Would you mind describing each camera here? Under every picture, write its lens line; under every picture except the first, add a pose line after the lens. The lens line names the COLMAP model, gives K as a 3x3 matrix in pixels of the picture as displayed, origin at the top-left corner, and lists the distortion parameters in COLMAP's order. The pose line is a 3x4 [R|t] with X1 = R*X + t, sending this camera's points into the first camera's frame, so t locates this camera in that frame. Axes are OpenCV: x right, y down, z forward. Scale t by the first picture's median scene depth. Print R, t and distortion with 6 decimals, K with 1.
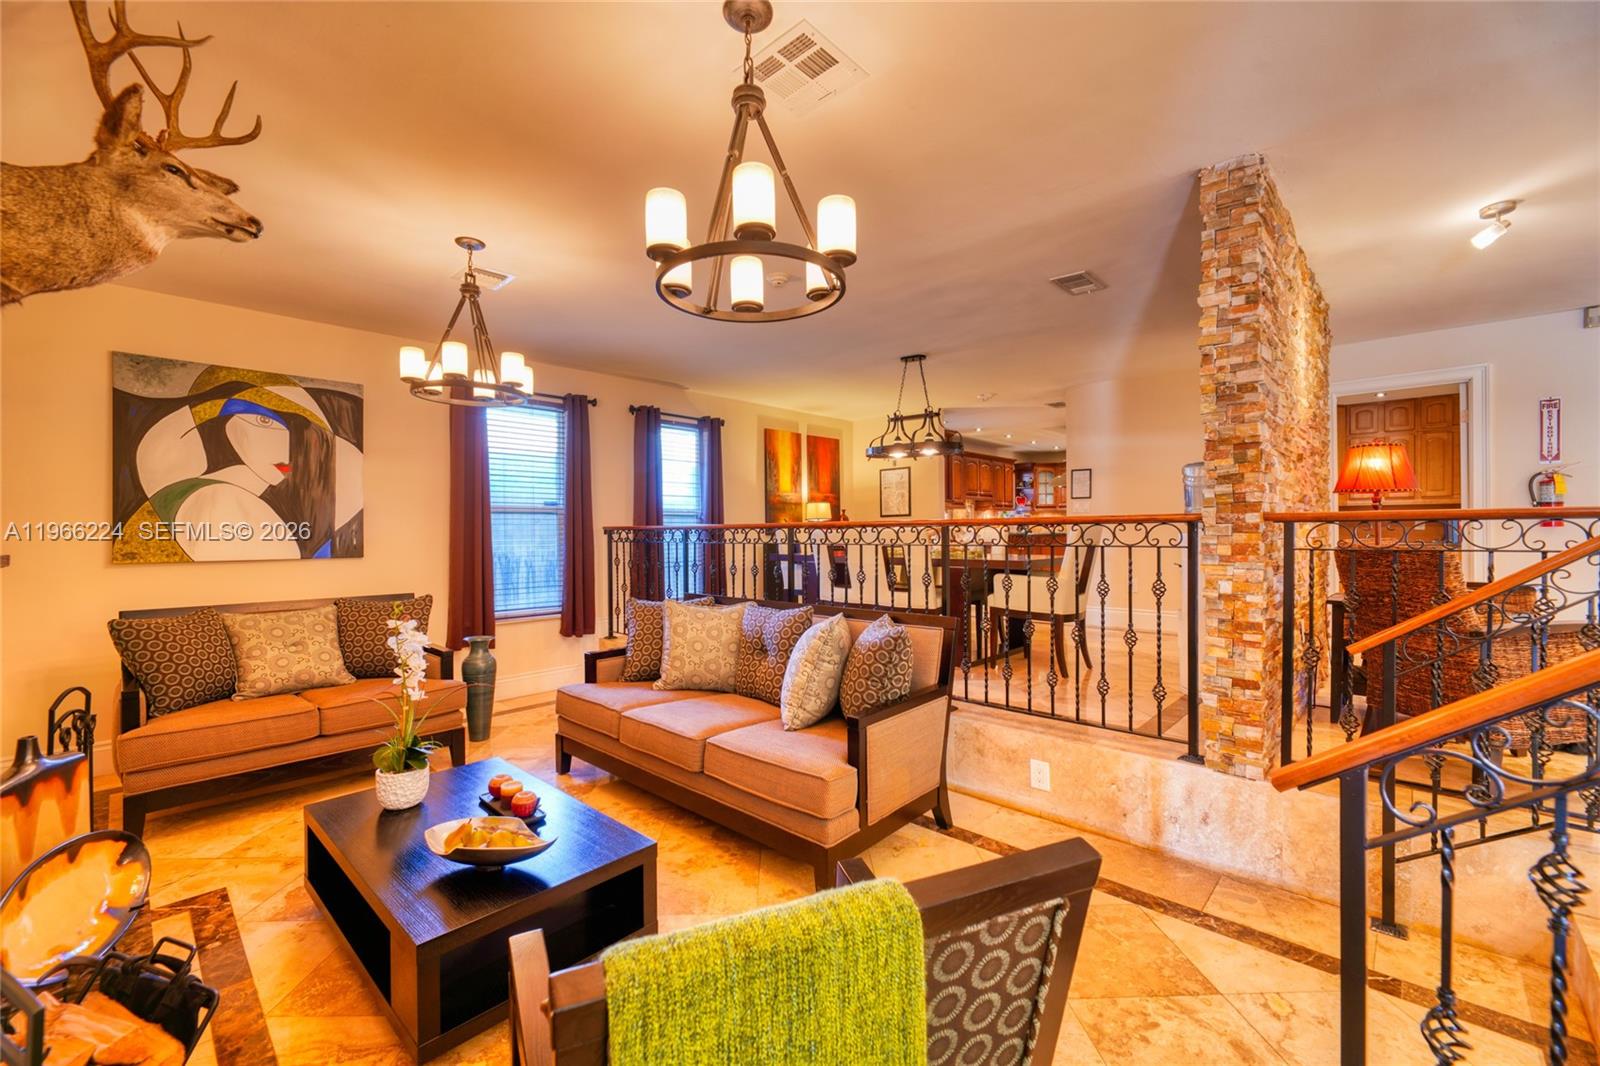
lens RADIAL K [[649.3, 0, 800.0], [0, 649.3, 533.0], [0, 0, 1]] dist [0.000233, 0.000002]
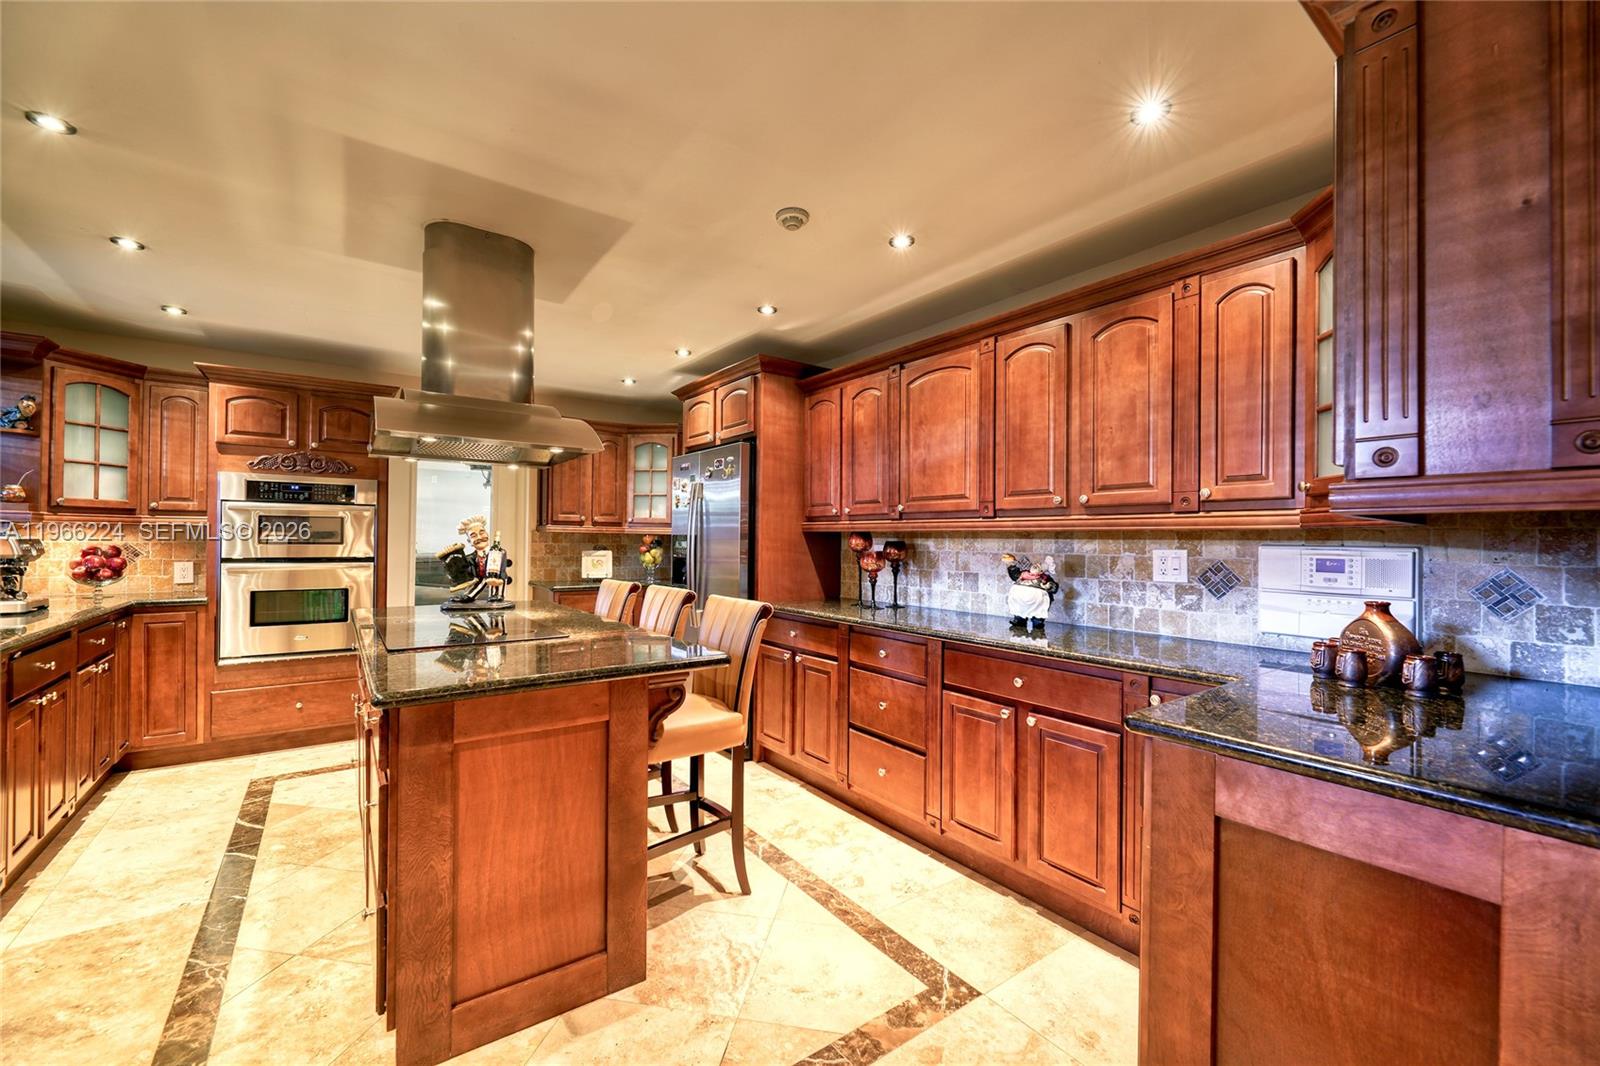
lens RADIAL K [[644.8, 0, 798.0], [0, 644.8, 534.8], [0, 0, 1]] dist [-0.003392, -0.000151]
pose [[0.204774, 0.013247, 0.978720, 0.164767], [-0.007529, 0.999900, -0.011959, -0.027685], [-0.978780, -0.004920, 0.204853, 0.636826]]
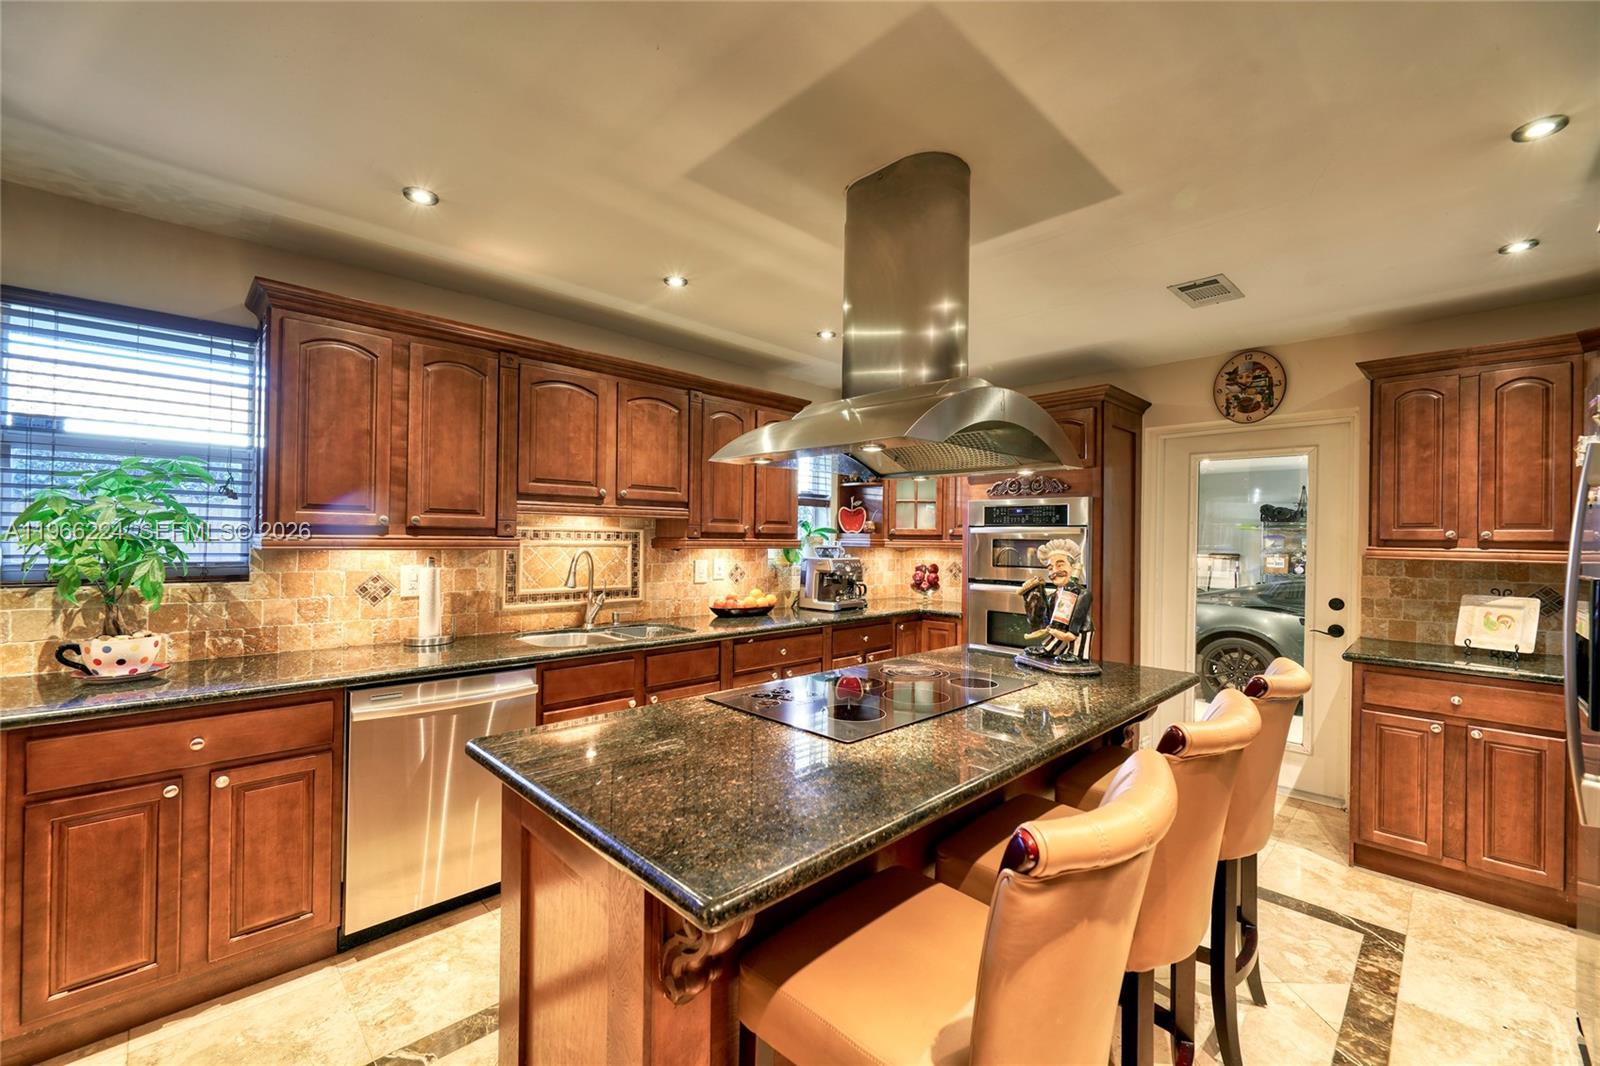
lens RADIAL K [[644.8, 0, 798.0], [0, 644.8, 534.8], [0, 0, 1]] dist [-0.003392, -0.000151]
pose [[0.998309, 0.015733, -0.055953, 0.331801], [-0.016168, 0.999842, -0.007343, -0.036931], [0.055828, 0.008235, 0.998406, 0.621775]]
